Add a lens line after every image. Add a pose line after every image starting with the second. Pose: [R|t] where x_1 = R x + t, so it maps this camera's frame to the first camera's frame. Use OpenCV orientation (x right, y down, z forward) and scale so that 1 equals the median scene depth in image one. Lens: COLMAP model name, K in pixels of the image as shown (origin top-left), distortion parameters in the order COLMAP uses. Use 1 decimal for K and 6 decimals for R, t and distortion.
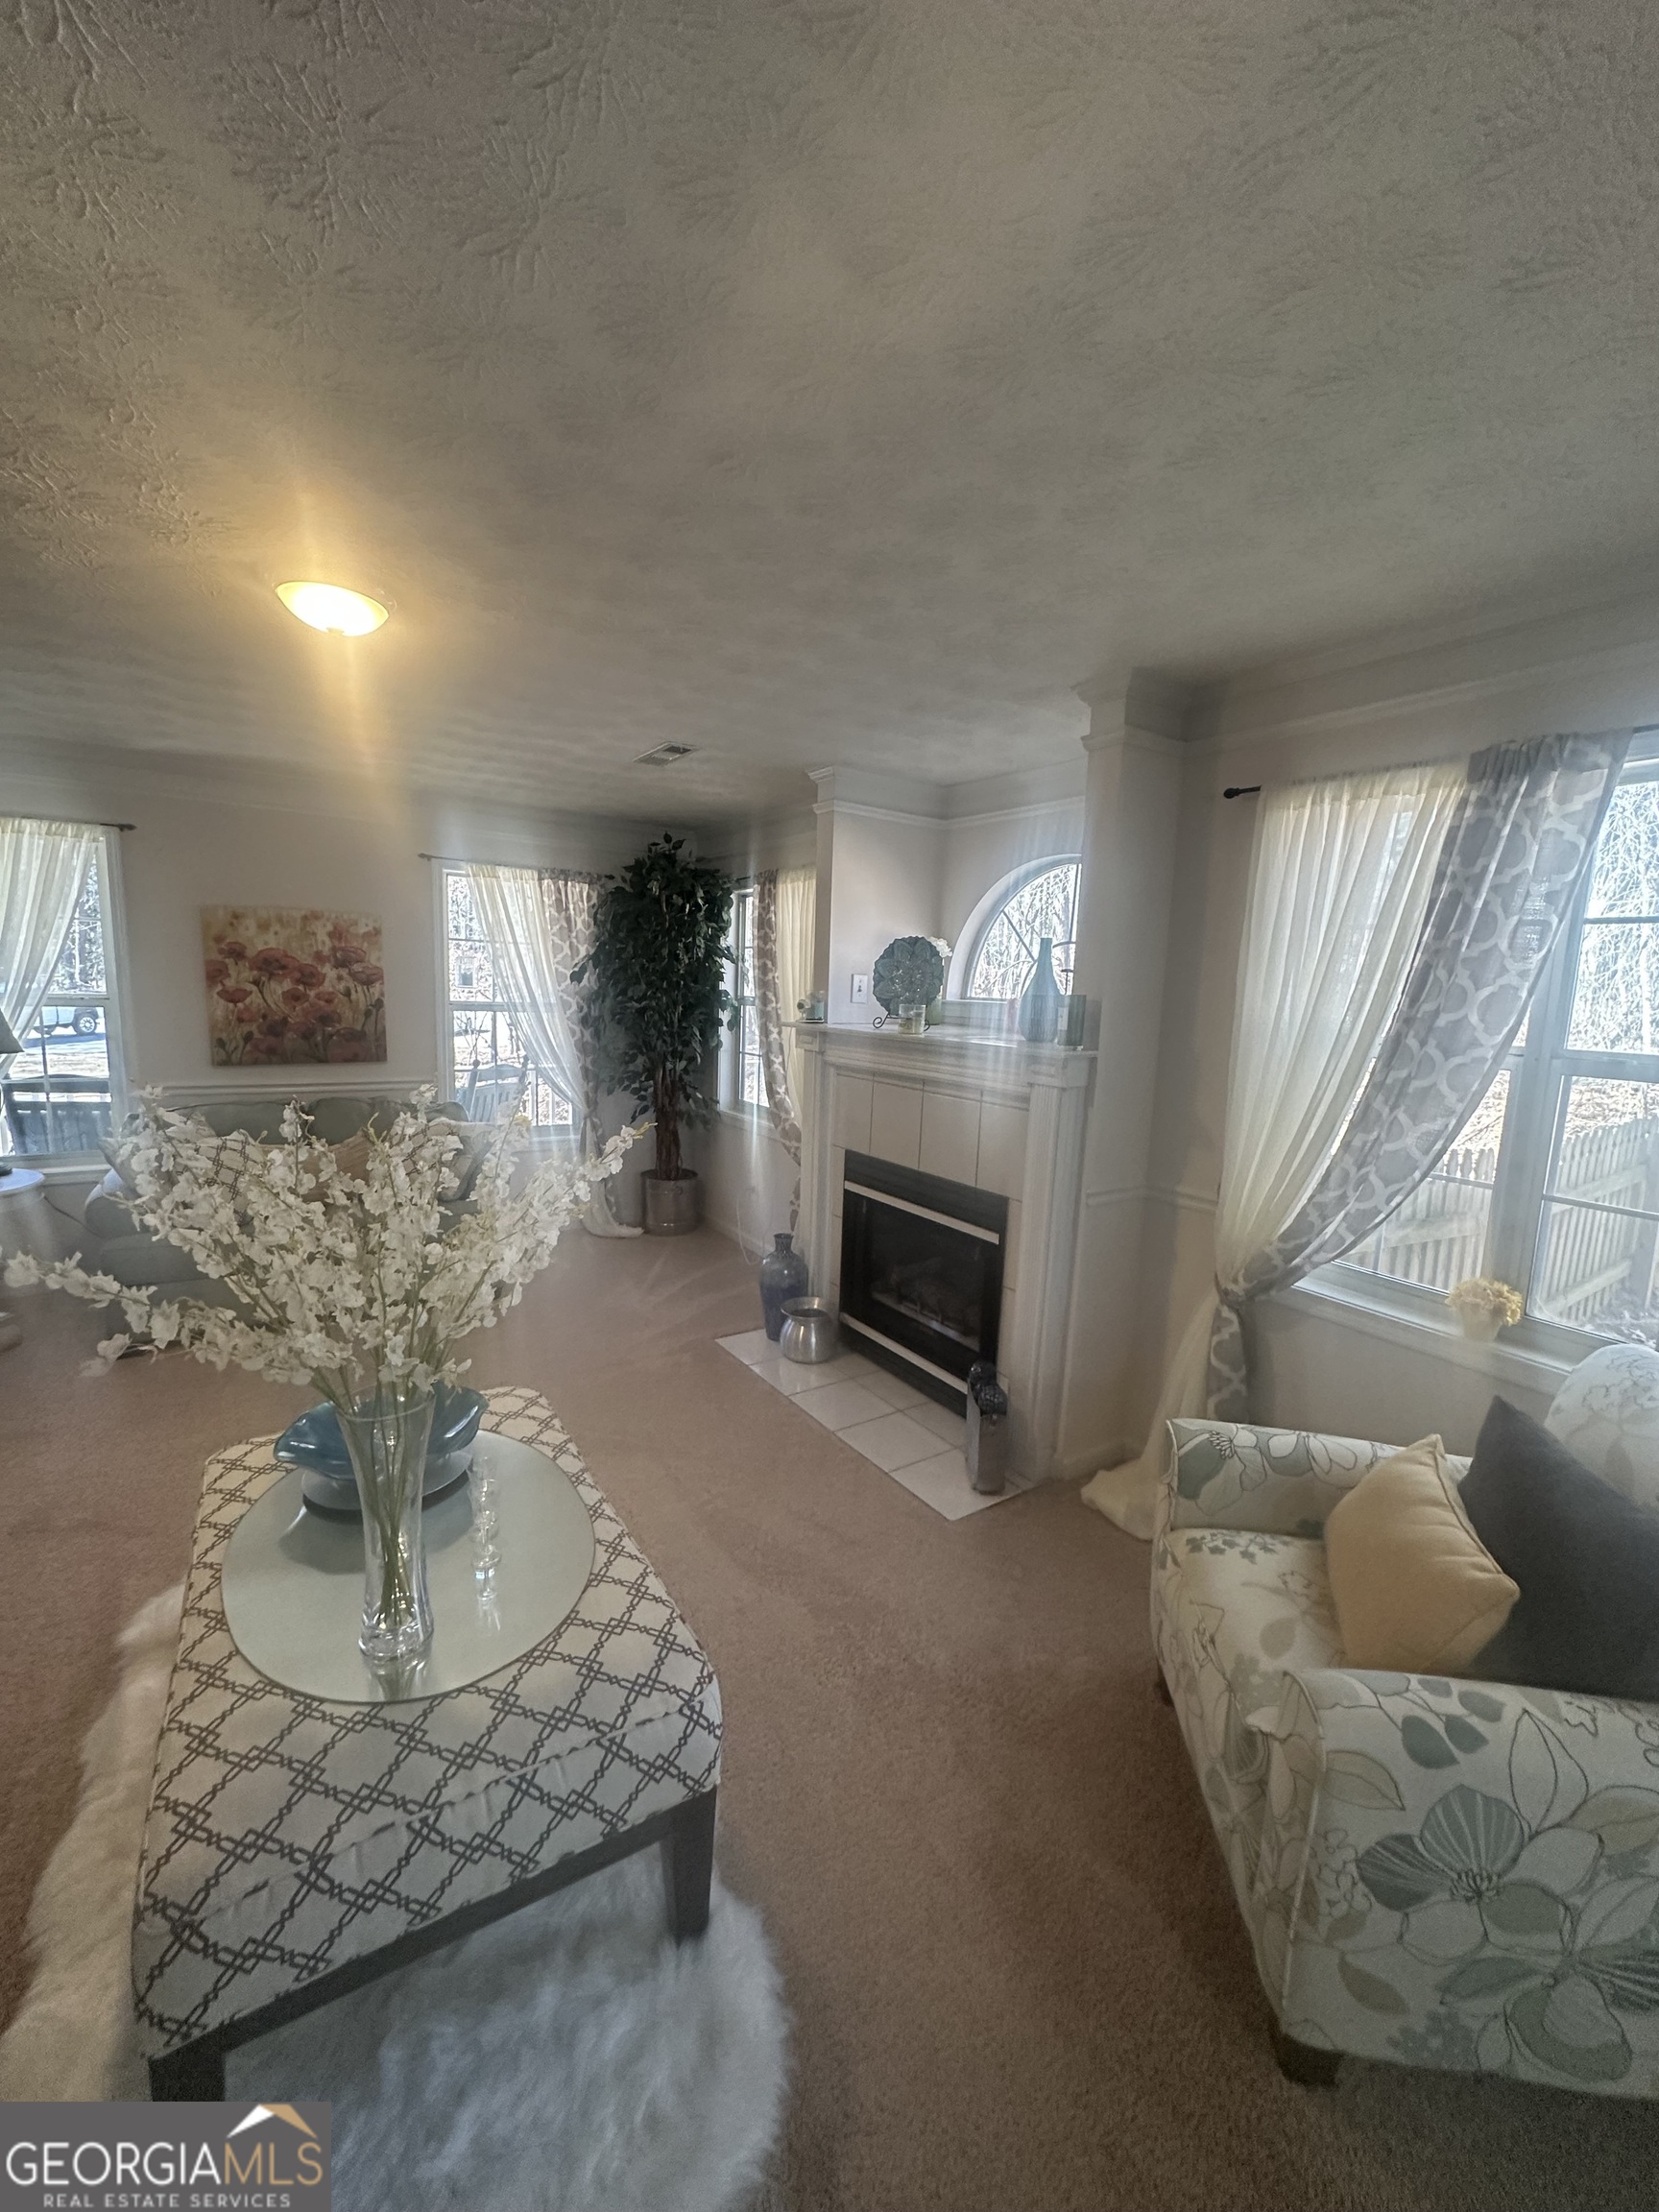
lens RADIAL K [[883.1, 0, 828.5], [0, 883.1, 1109.5], [0, 0, 1]] dist [-0.002955, 0.000788]
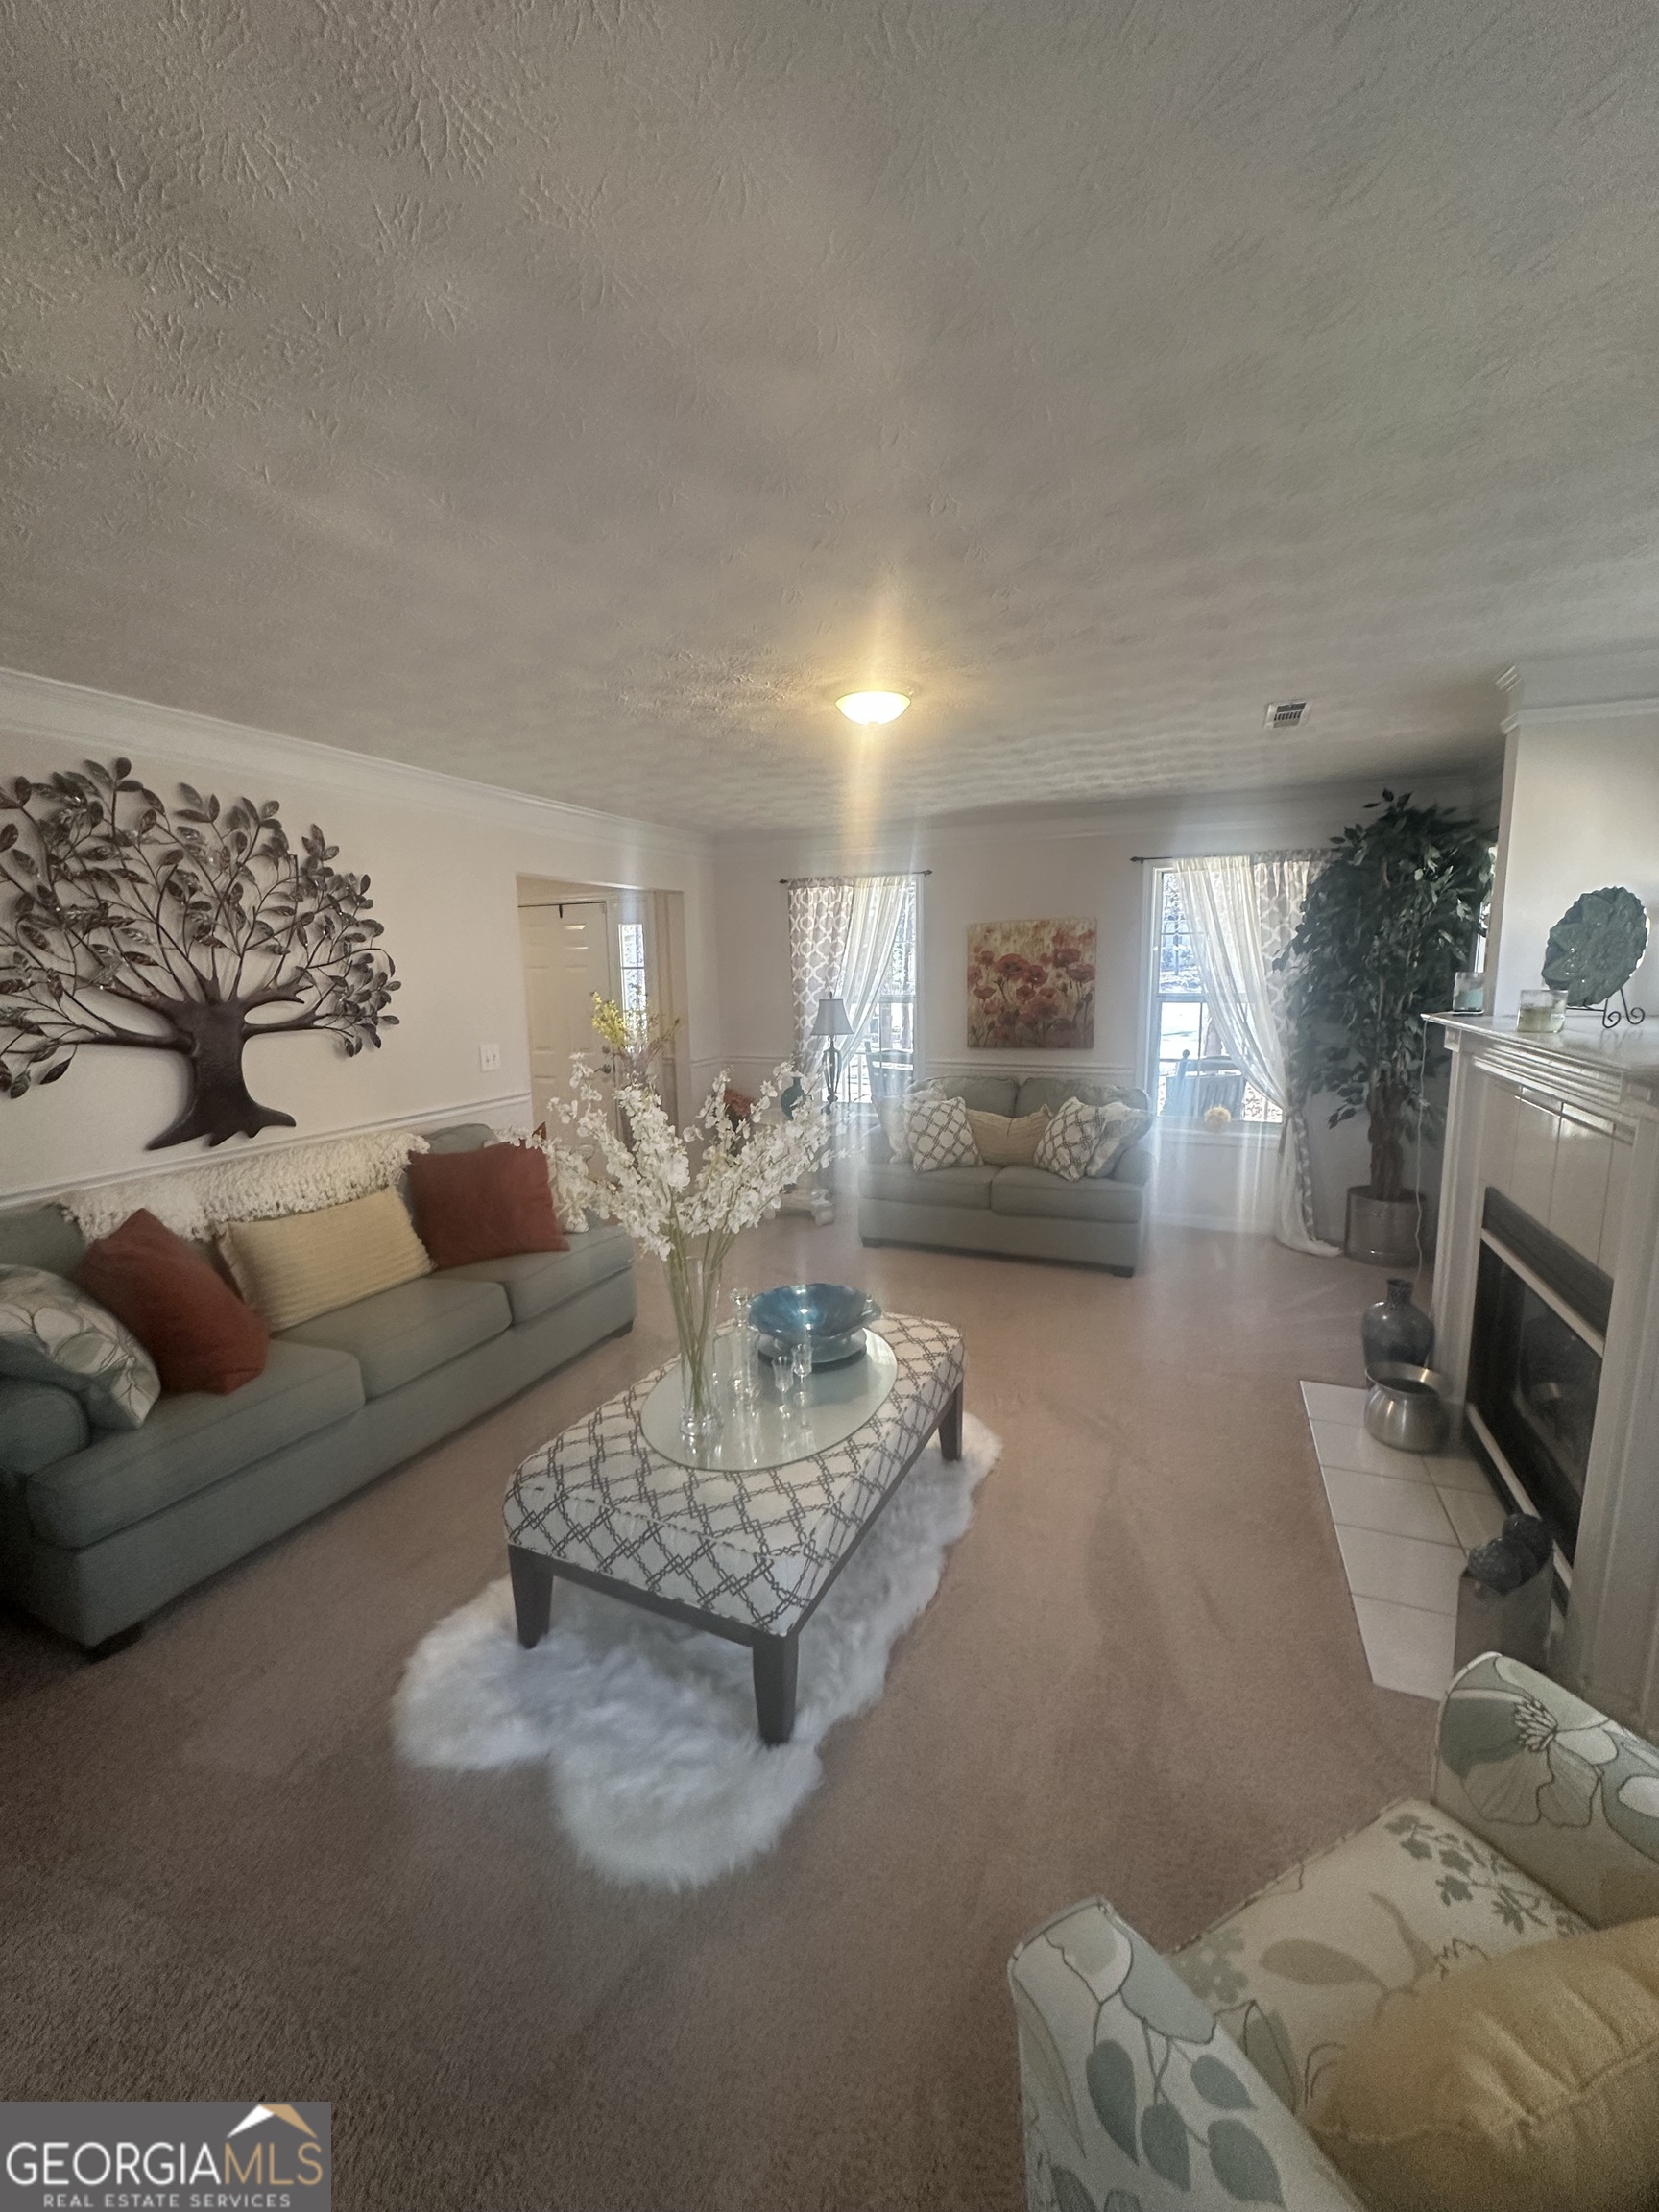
lens RADIAL K [[883.1, 0, 829.7], [0, 883.1, 1109.1], [0, 0, 1]] dist [-0.002955, 0.000788]
pose [[0.546586, 0.089558, -0.832600, 0.277062], [-0.079318, 0.995331, 0.054992, -0.013815], [0.833638, 0.035982, 0.551137, 0.110295]]
